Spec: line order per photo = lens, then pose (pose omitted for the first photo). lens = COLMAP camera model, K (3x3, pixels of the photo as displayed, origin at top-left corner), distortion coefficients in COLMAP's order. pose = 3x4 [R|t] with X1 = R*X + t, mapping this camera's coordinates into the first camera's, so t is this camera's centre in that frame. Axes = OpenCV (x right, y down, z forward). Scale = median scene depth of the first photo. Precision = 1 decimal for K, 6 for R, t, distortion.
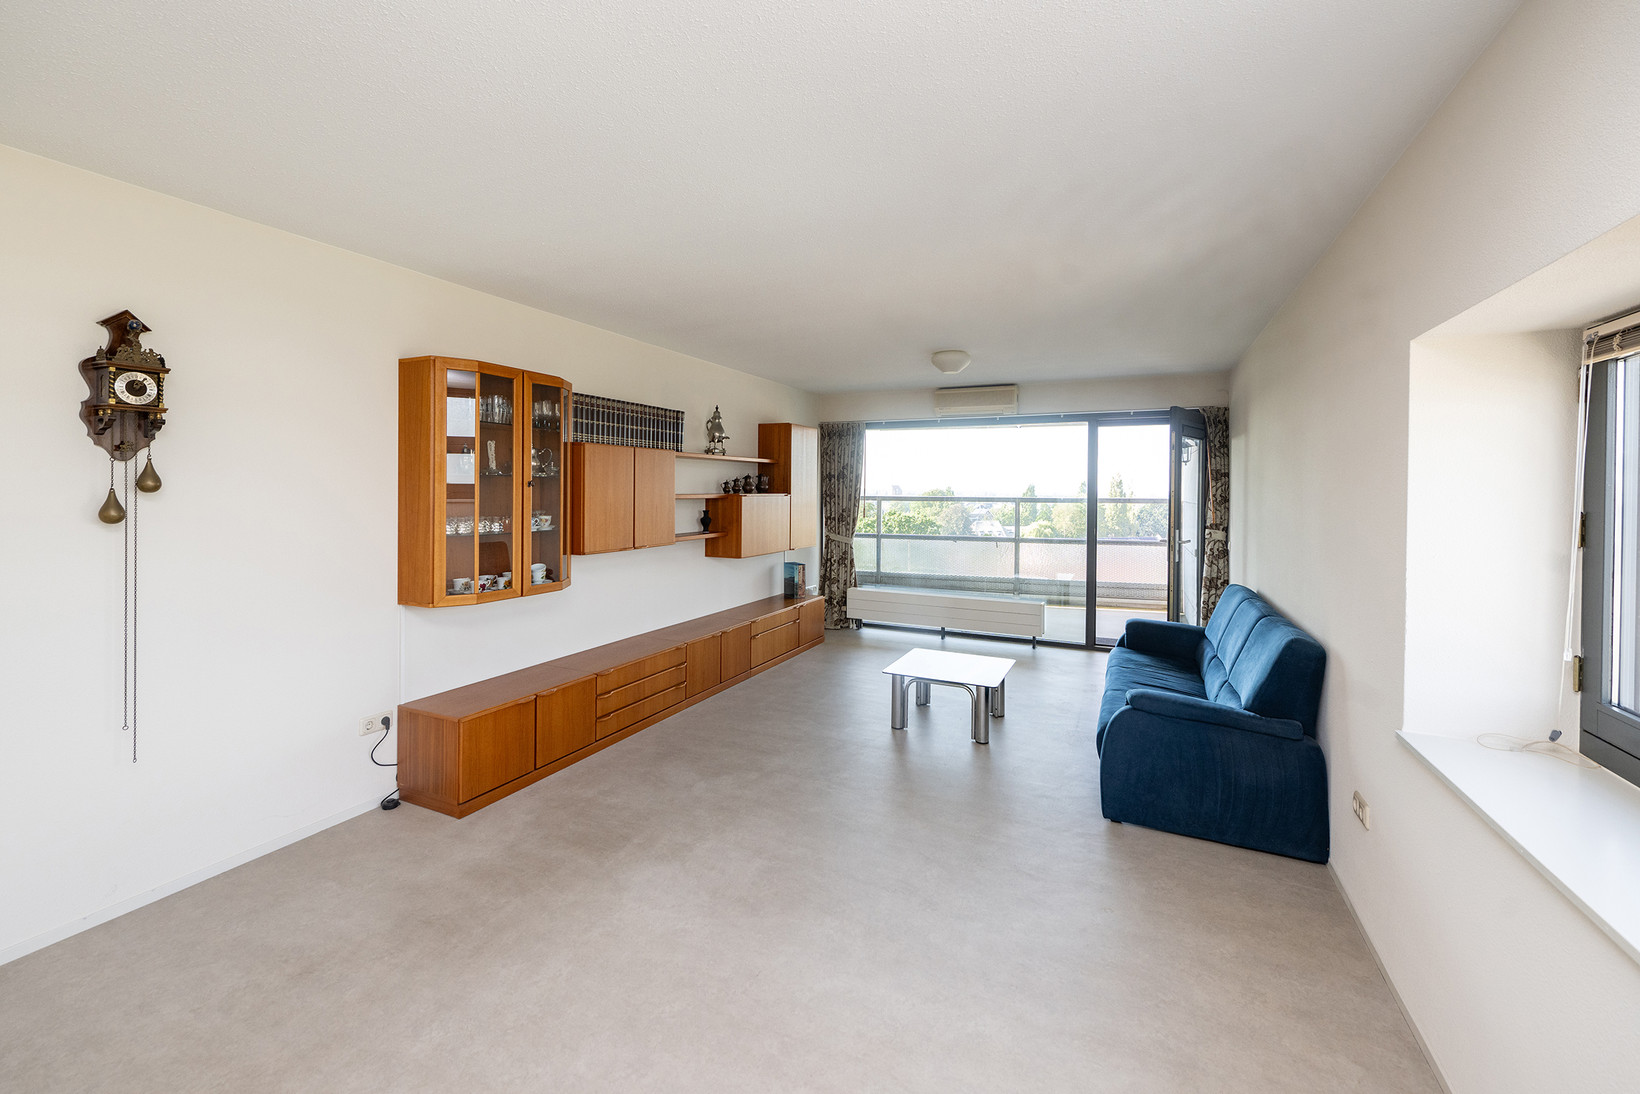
lens RADIAL K [[672.8, 0, 812.1], [0, 672.8, 501.4], [0, 0, 1]] dist [0.000099, -0.000007]
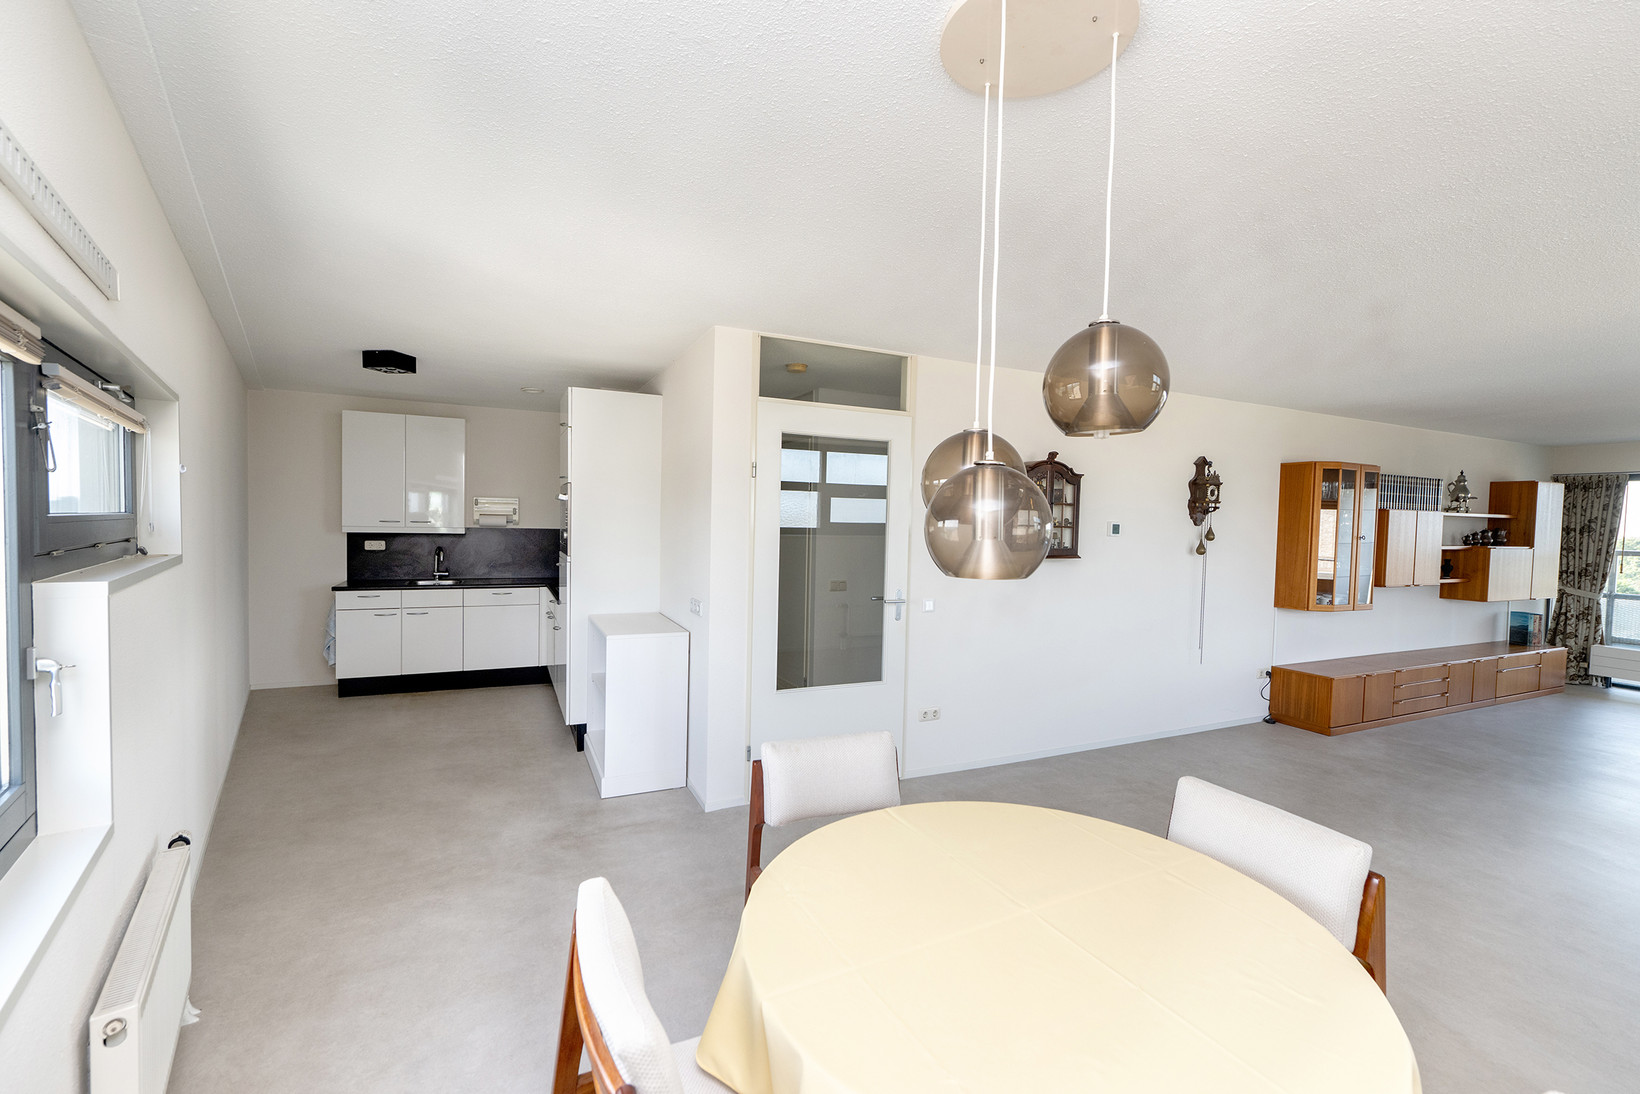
lens RADIAL K [[660.1, 0, 813.7], [0, 660.1, 549.7], [0, 0, 1]] dist [-0.000132, 0.000045]
pose [[0.761152, 0.034458, -0.647658, -0.226678], [-0.027212, 0.999405, 0.021191, 0.001940], [0.648003, 0.001495, 0.761636, -0.550829]]
